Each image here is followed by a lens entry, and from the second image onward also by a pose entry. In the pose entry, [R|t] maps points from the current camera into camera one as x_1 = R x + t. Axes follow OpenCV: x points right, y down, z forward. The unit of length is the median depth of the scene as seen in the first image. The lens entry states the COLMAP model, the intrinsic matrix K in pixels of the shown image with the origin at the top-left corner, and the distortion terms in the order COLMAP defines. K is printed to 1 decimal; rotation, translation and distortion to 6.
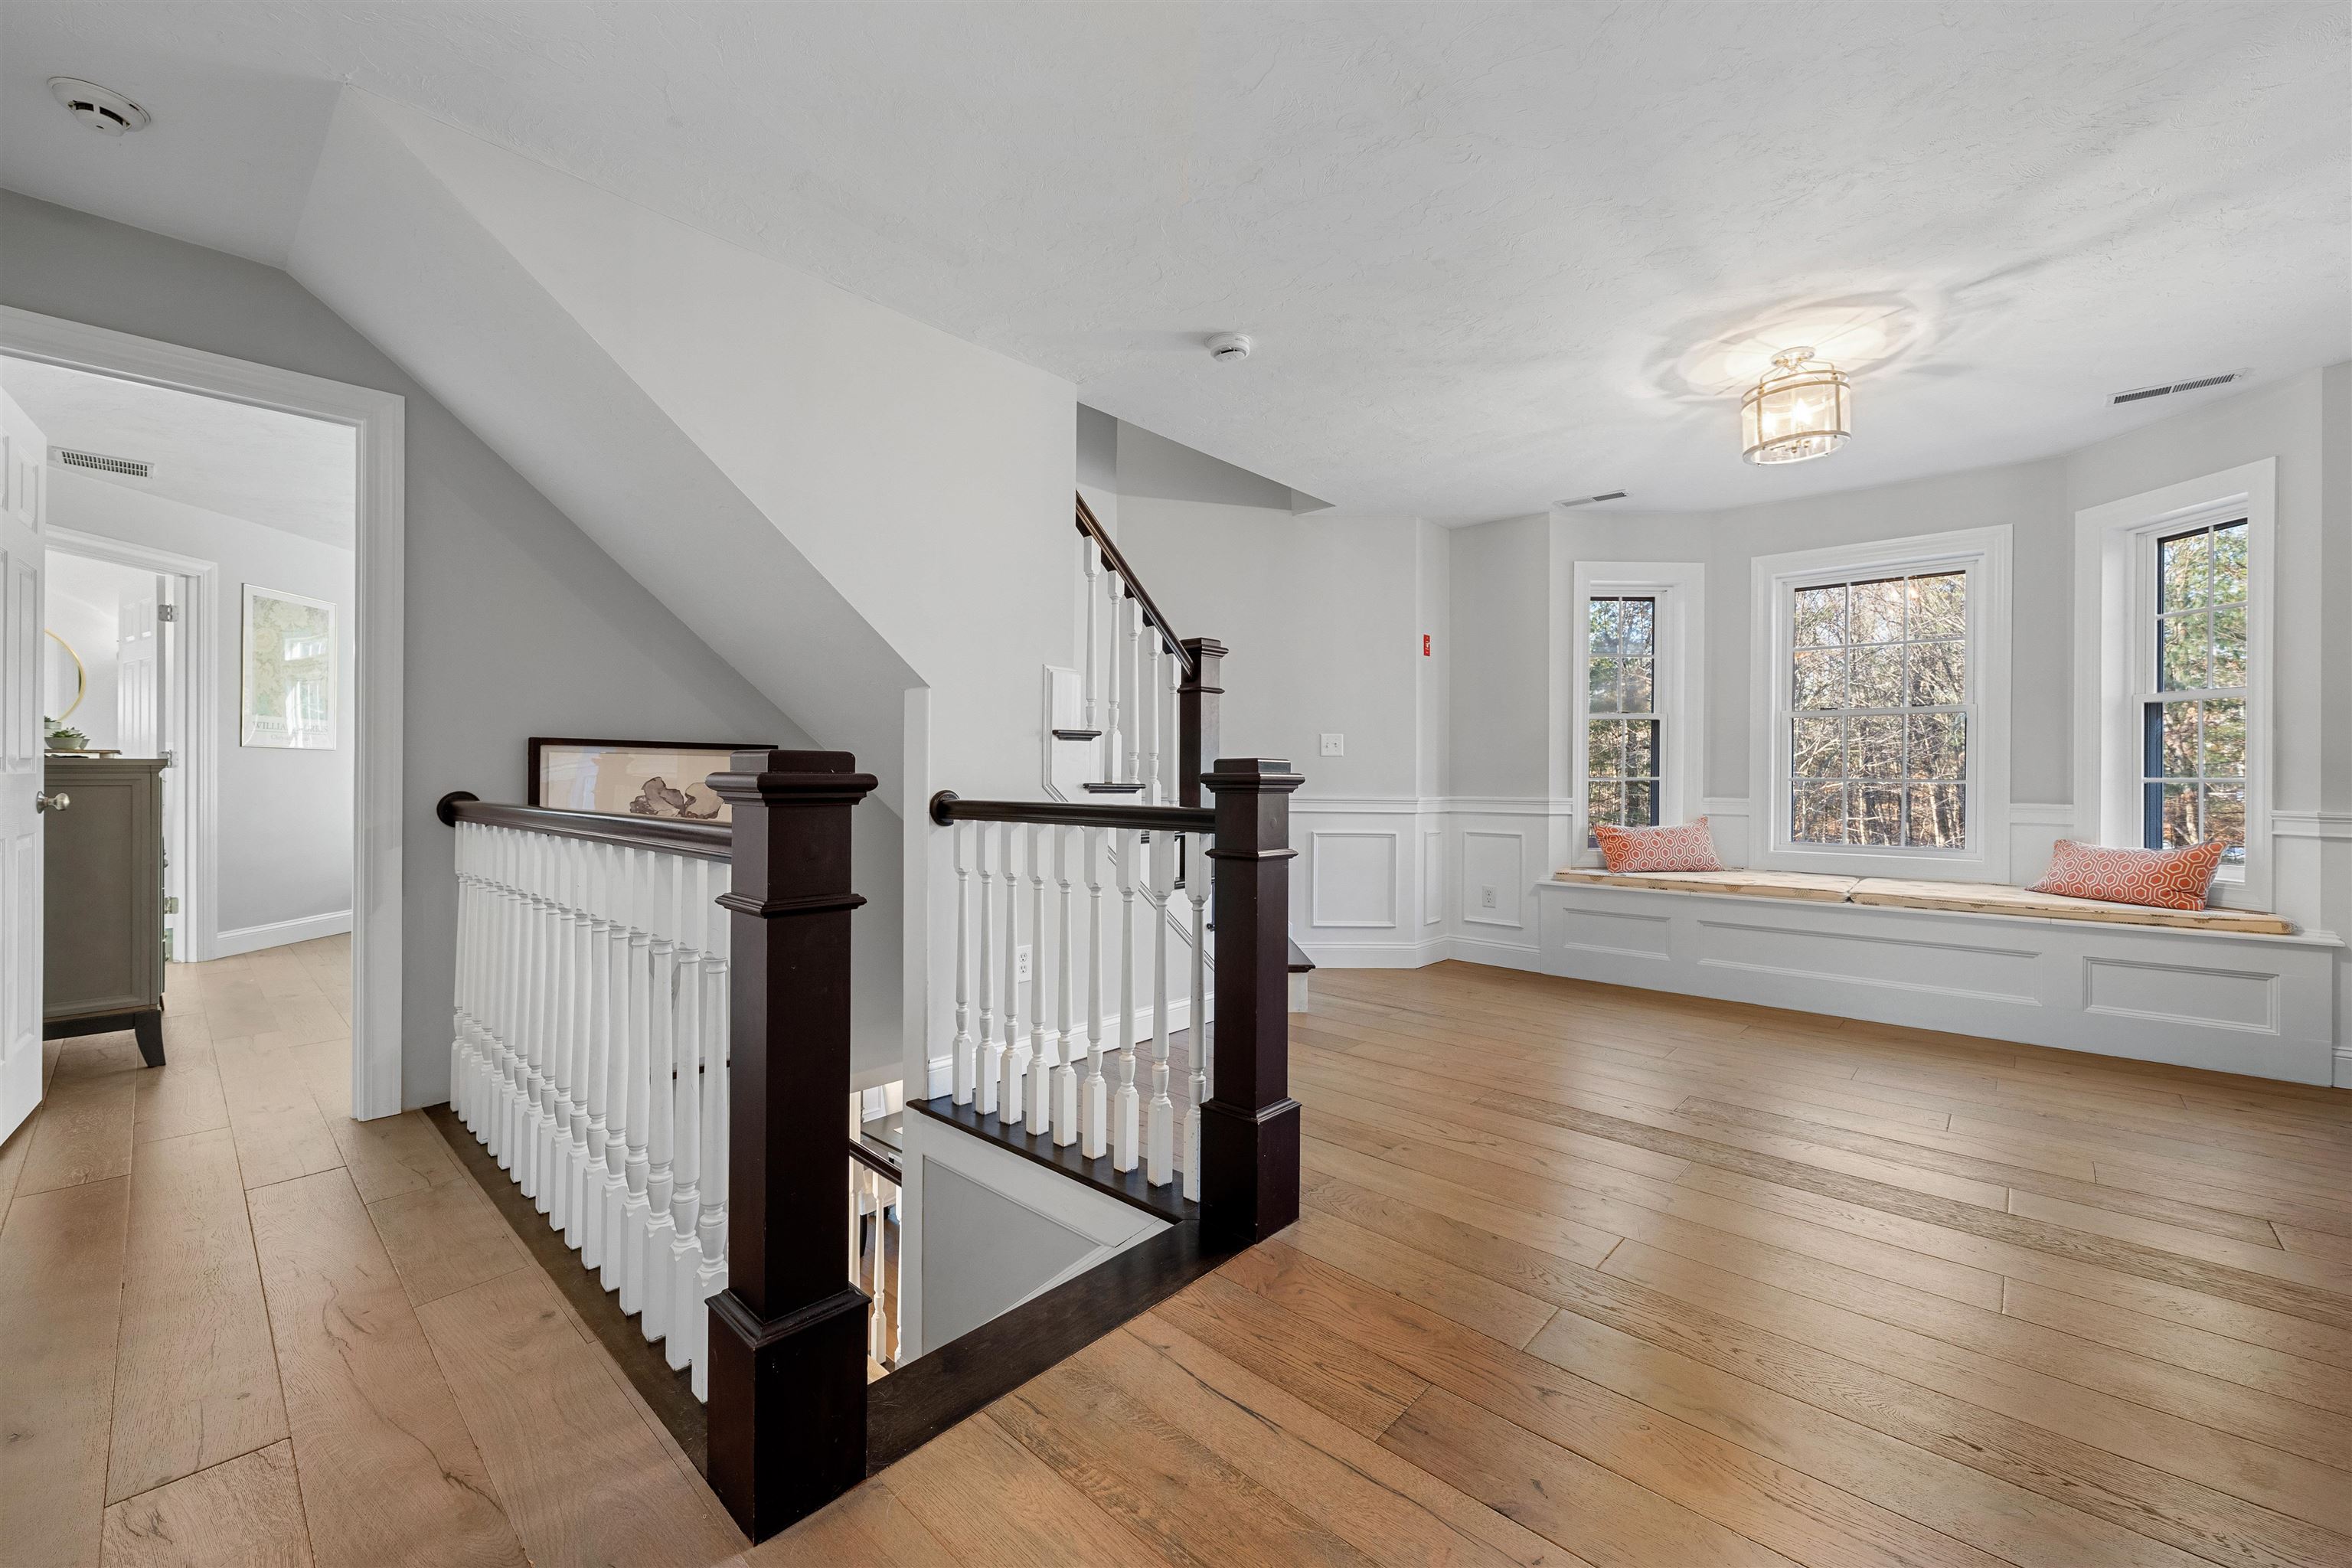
lens RADIAL K [[936.2, 0, 1176.8], [0, 936.2, 776.8], [0, 0, 1]] dist [-0.008596, 0.000564]
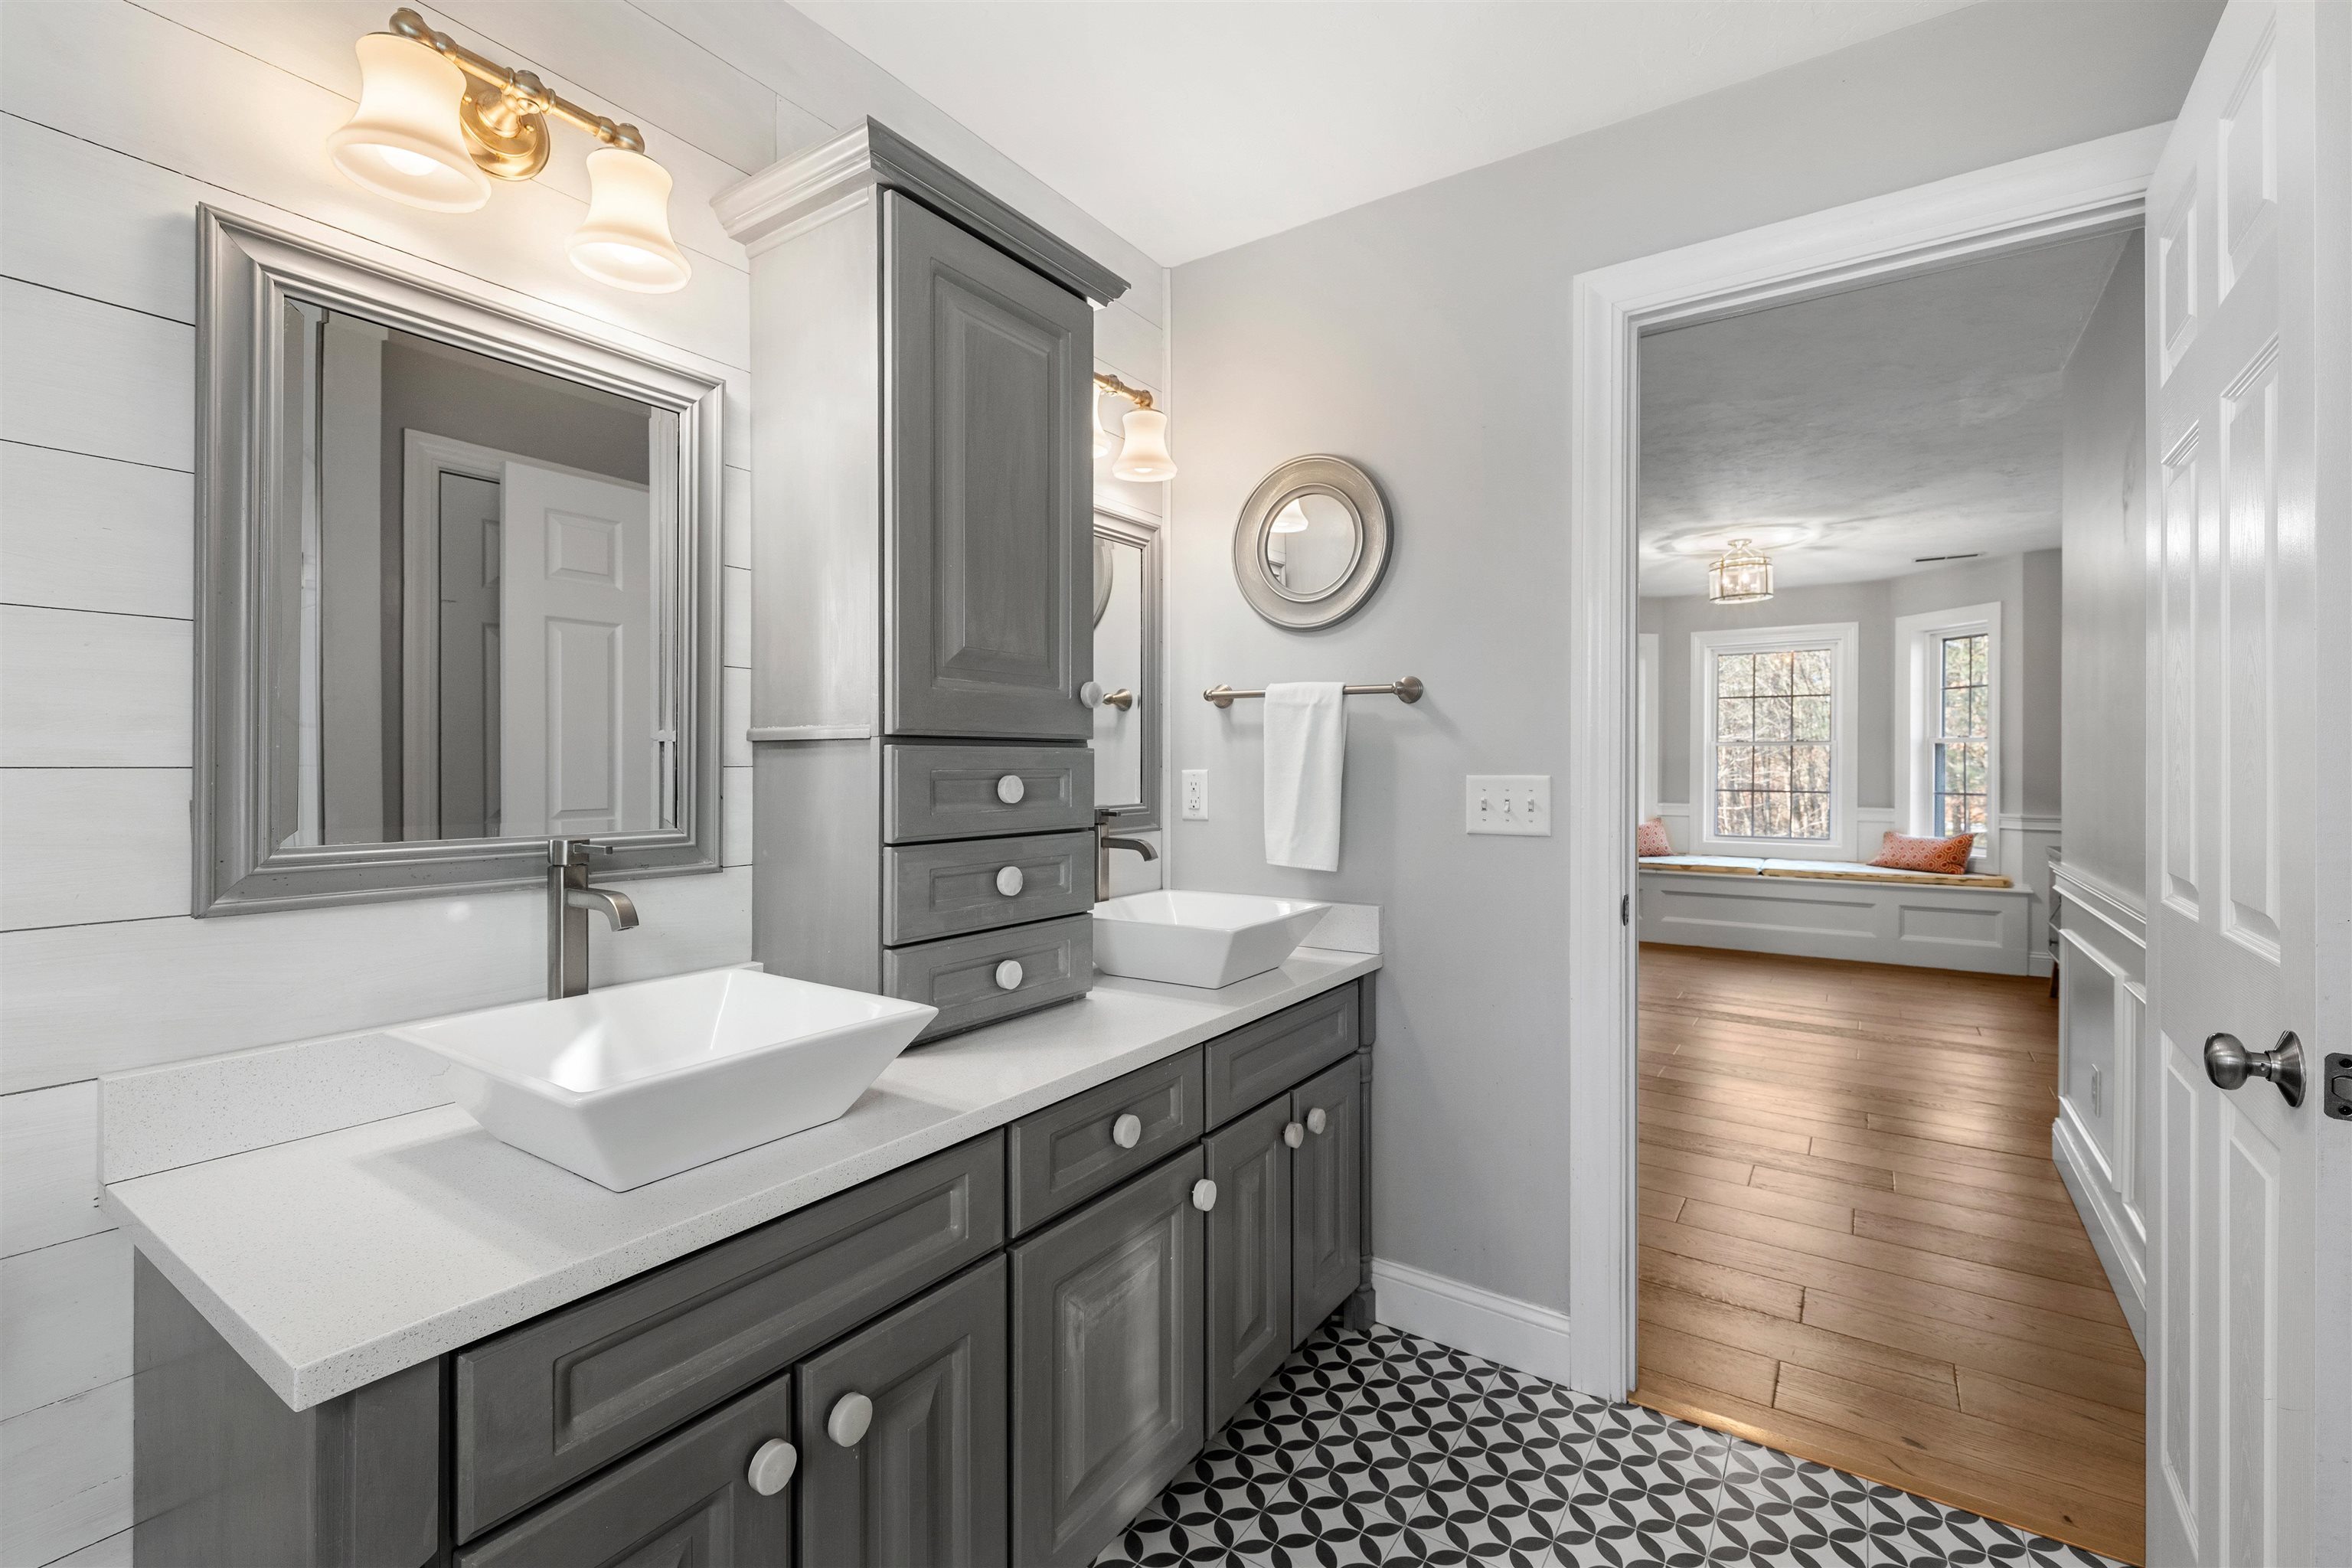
lens RADIAL K [[1049.0, 0, 1171.7], [0, 1049.0, 763.7], [0, 0, 1]] dist [0.007649, -0.000510]
pose [[0.988087, -0.001999, 0.153881, -0.485613], [0.001999, 0.999998, 0.000155, -0.047596], [-0.153881, 0.000154, 0.988089, -0.538209]]
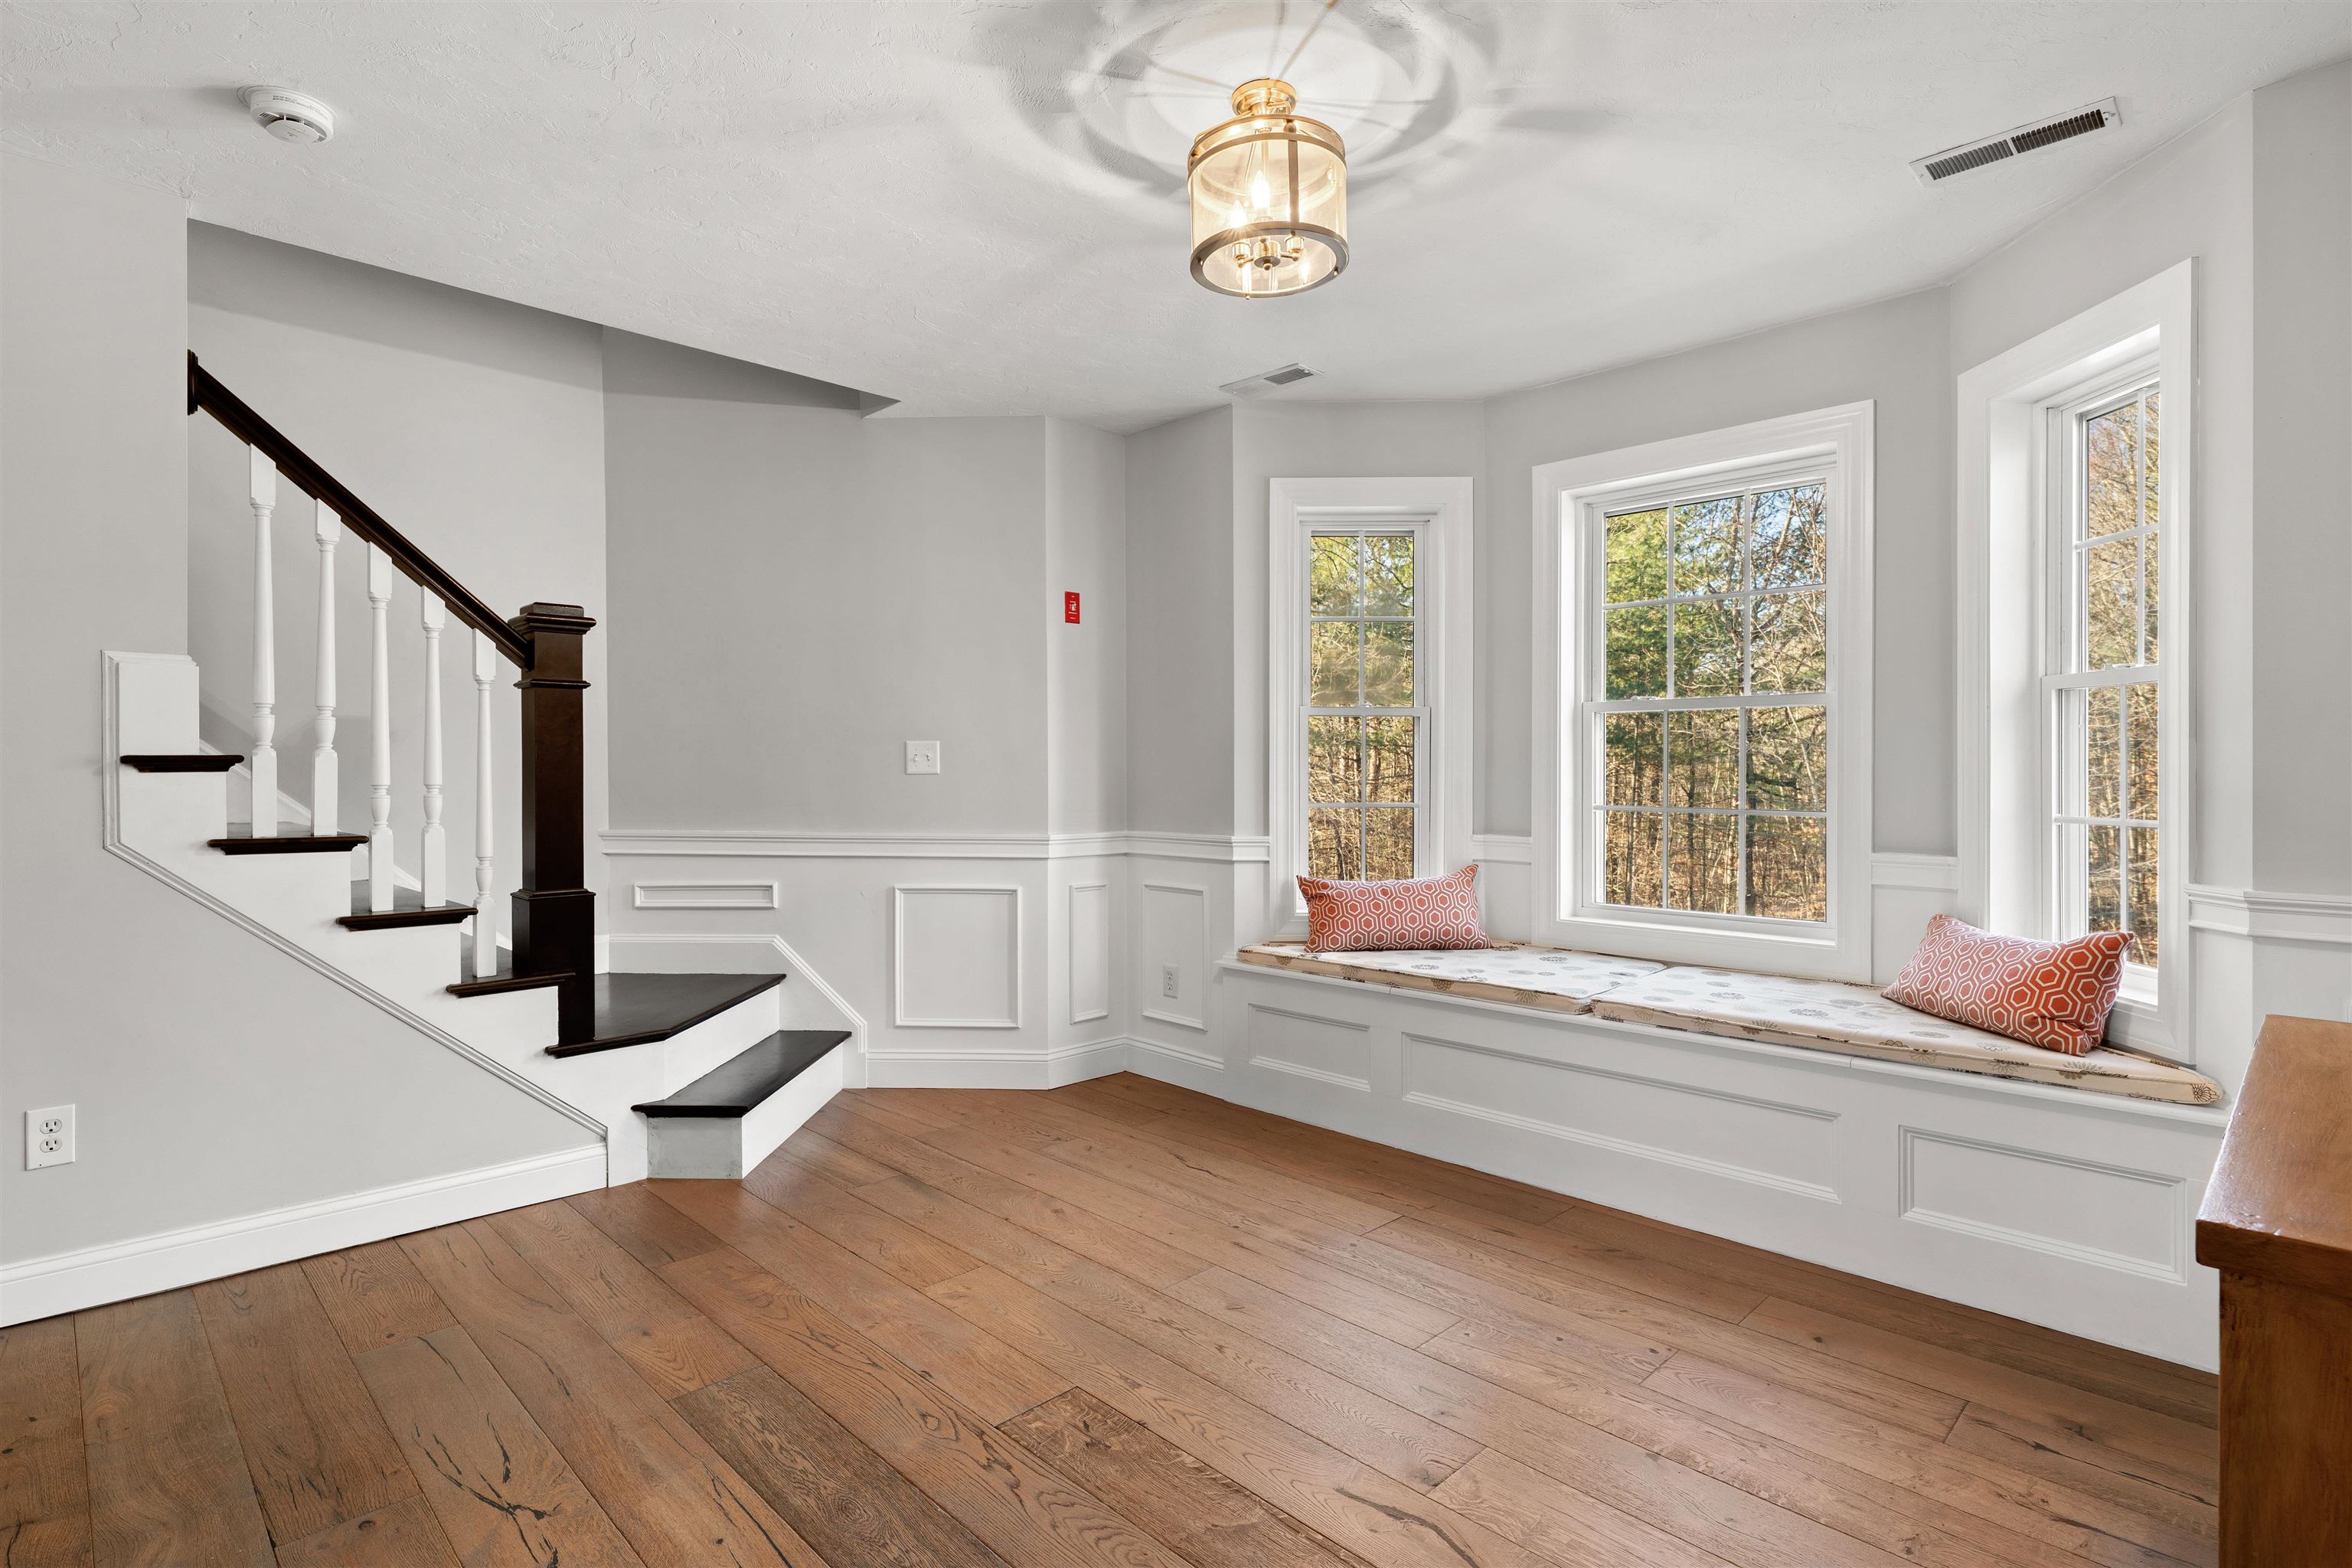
lens RADIAL K [[1162.1, 0, 1173.4], [0, 1162.1, 773.4], [0, 0, 1]] dist [-0.002069, -0.002014]
pose [[0.999027, -0.005538, -0.043746, 0.490472], [0.005628, 0.999982, 0.001946, -0.029653], [0.043734, -0.002190, 0.999041, 0.218840]]
